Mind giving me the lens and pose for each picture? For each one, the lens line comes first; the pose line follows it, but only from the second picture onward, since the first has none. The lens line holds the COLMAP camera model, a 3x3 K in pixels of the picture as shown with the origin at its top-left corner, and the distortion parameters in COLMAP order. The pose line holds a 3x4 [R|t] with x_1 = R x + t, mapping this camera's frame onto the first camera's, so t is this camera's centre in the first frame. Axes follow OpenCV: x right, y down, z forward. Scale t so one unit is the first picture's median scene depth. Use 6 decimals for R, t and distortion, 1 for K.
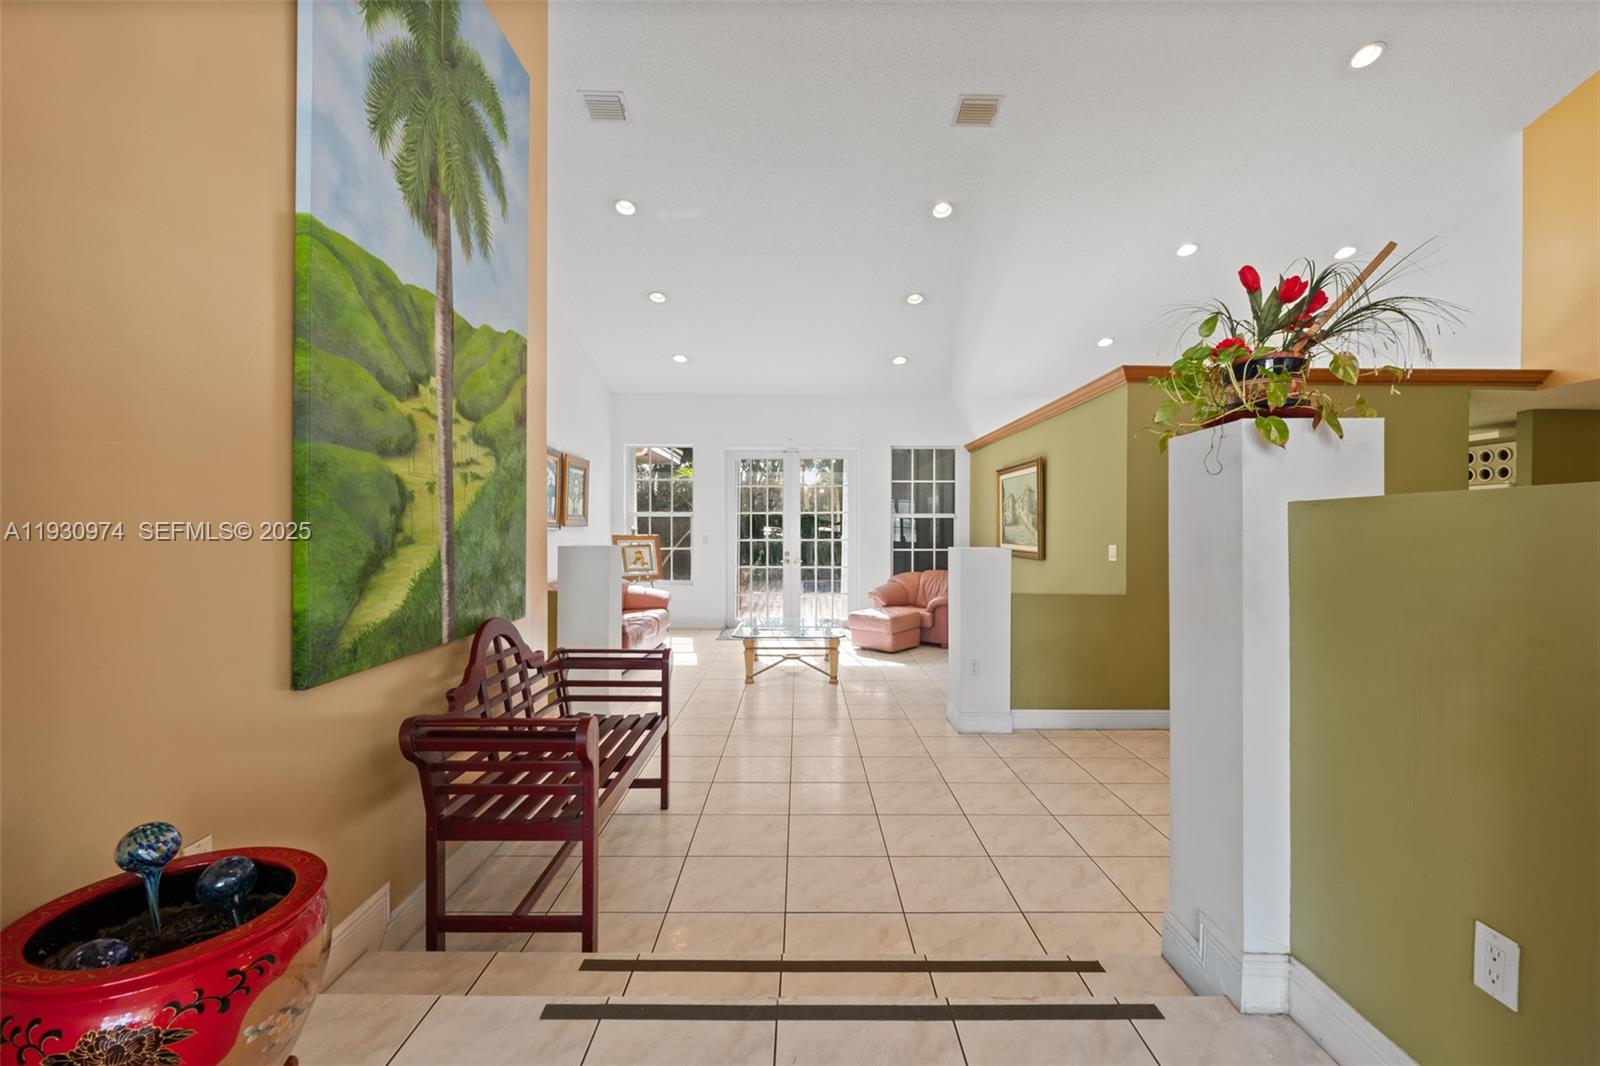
lens RADIAL K [[688.4, 0, 797.6], [0, 688.4, 535.8], [0, 0, 1]] dist [-0.002818, -0.001316]
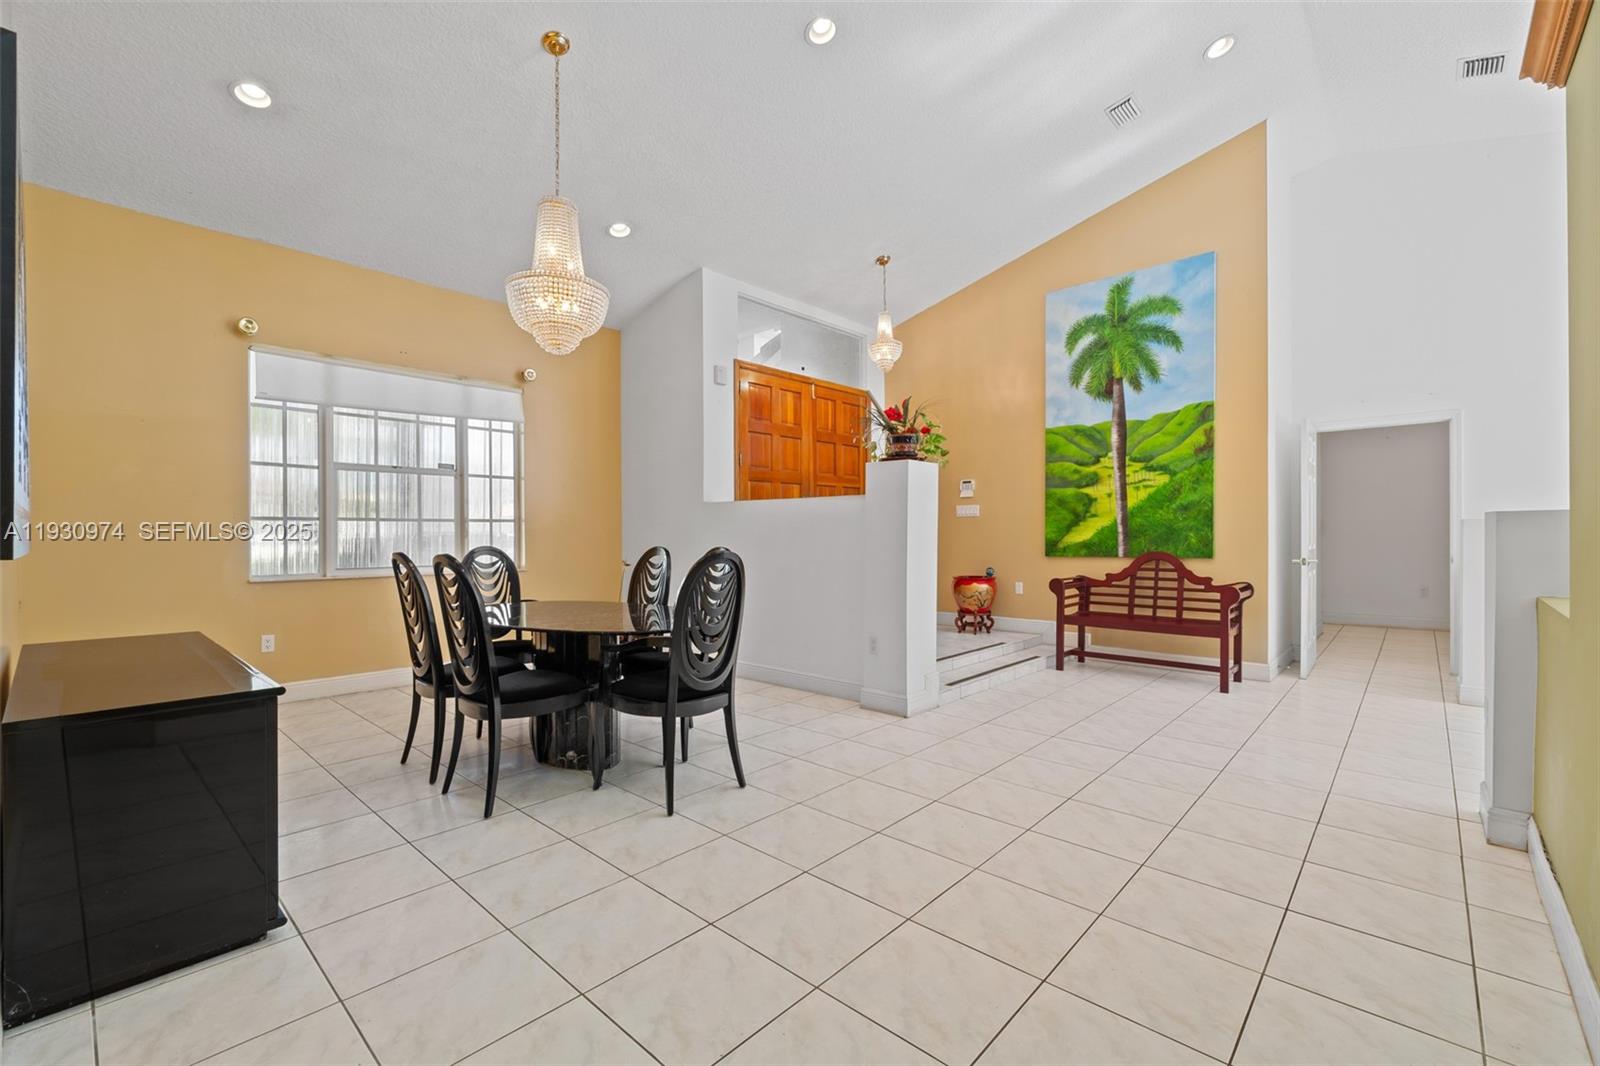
lens RADIAL K [[688.4, 0, 803.1], [0, 688.4, 538.2], [0, 0, 1]] dist [-0.002818, -0.001316]
pose [[-0.673335, 0.005492, -0.739317, 0.598748], [-0.001867, 0.999957, 0.009128, 0.019732], [0.739335, 0.007527, -0.673296, 0.520319]]
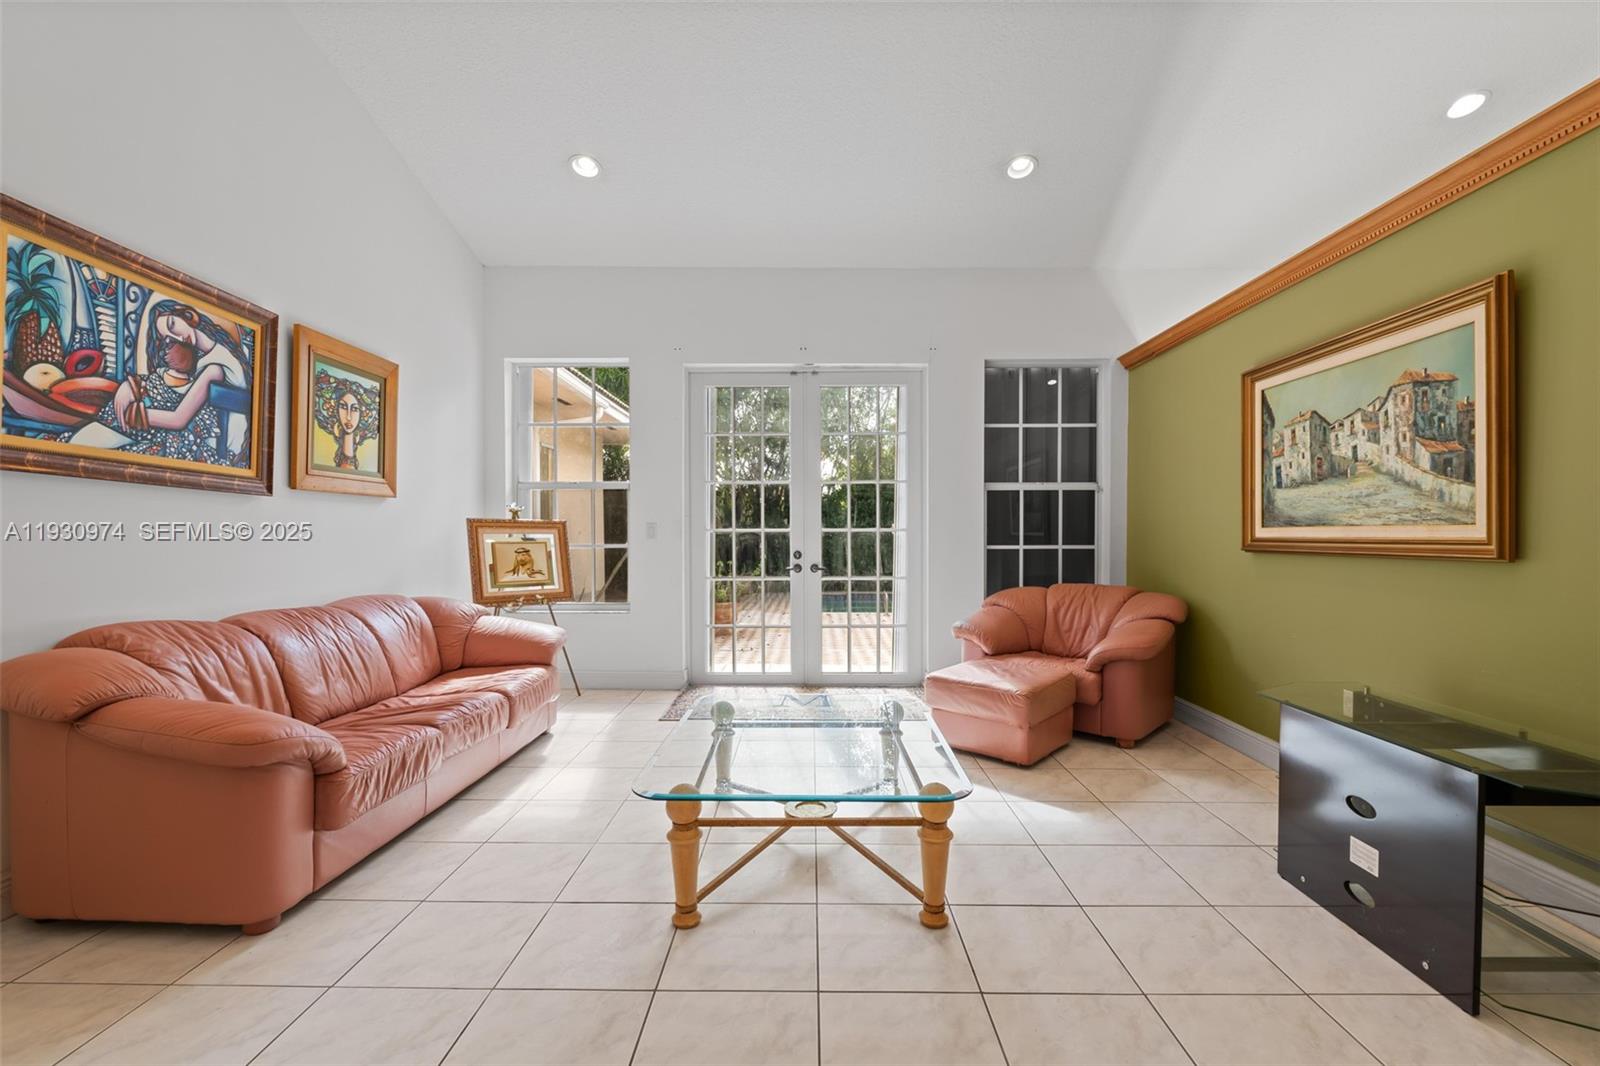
lens RADIAL K [[688.4, 0, 799.0], [0, 688.4, 552.4], [0, 0, 1]] dist [-0.002818, -0.001316]
pose [[0.999893, -0.002012, -0.014466, -0.006527], [0.002176, 0.999933, 0.011378, 0.019387], [0.014442, -0.011408, 0.999831, 0.477114]]
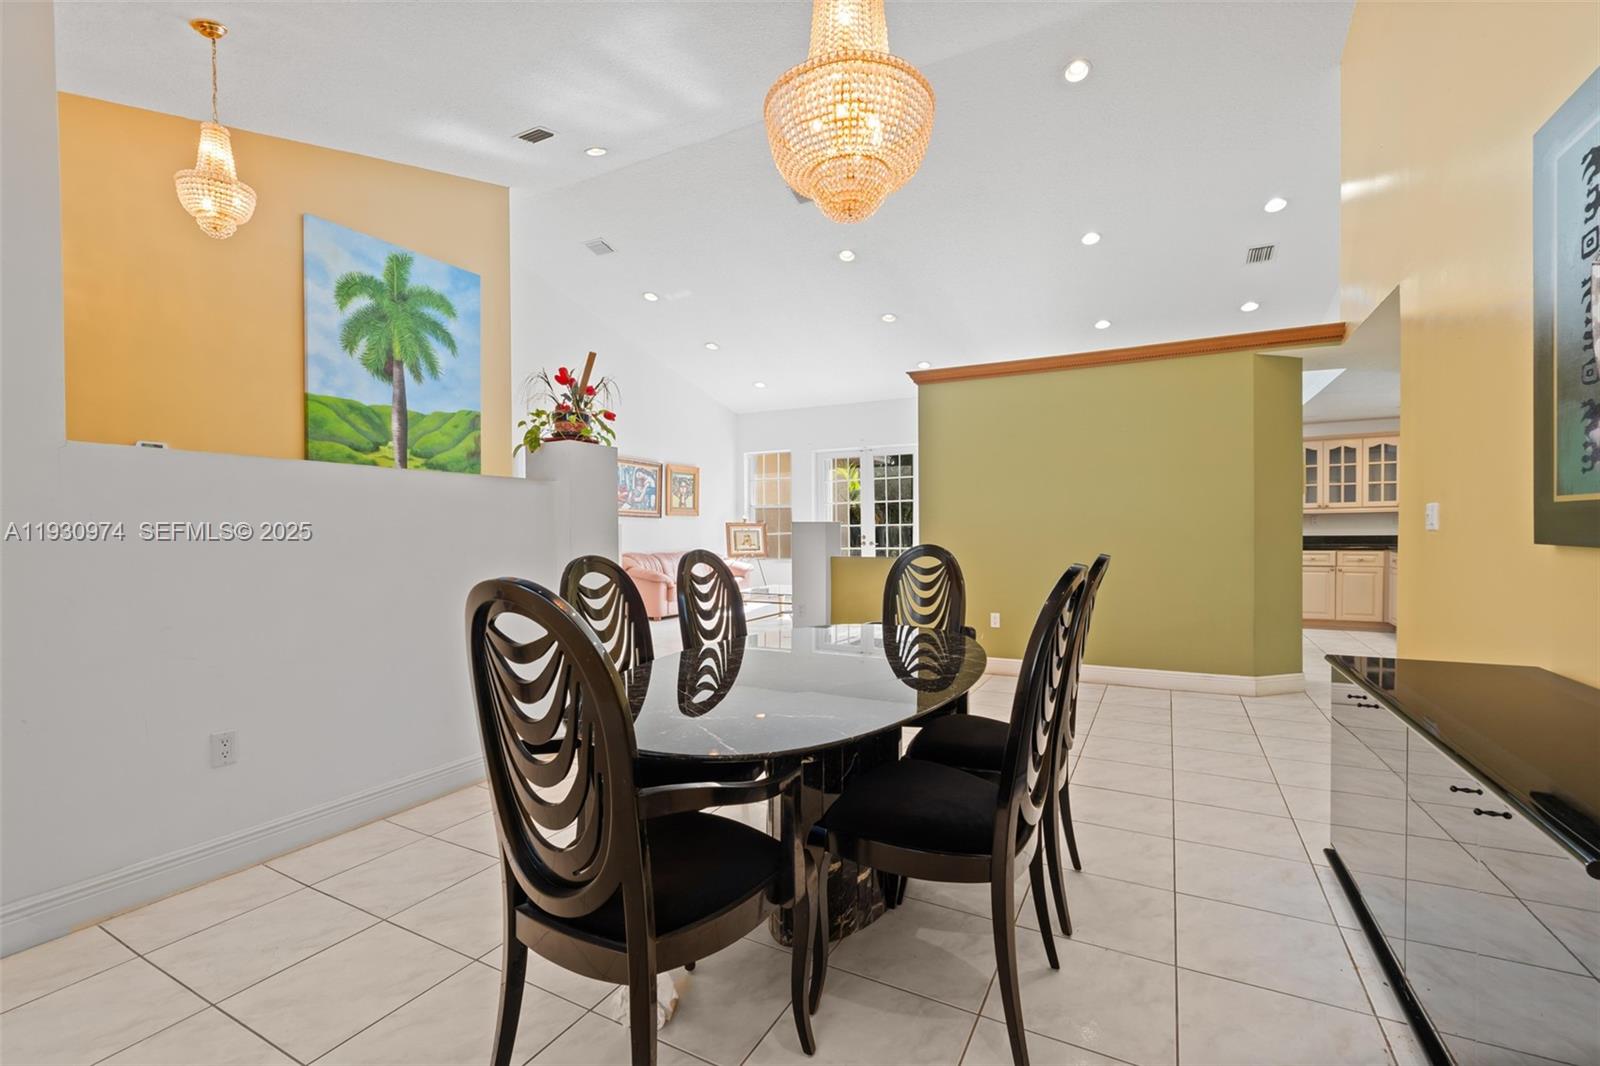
lens RADIAL K [[688.4, 0, 793.0], [0, 688.4, 540.0], [0, 0, 1]] dist [-0.002818, -0.001316]
pose [[0.879176, -0.004005, -0.476481, 0.479398], [0.007215, 0.999962, 0.004909, 0.026451], [0.476443, -0.007753, 0.879171, -0.105215]]
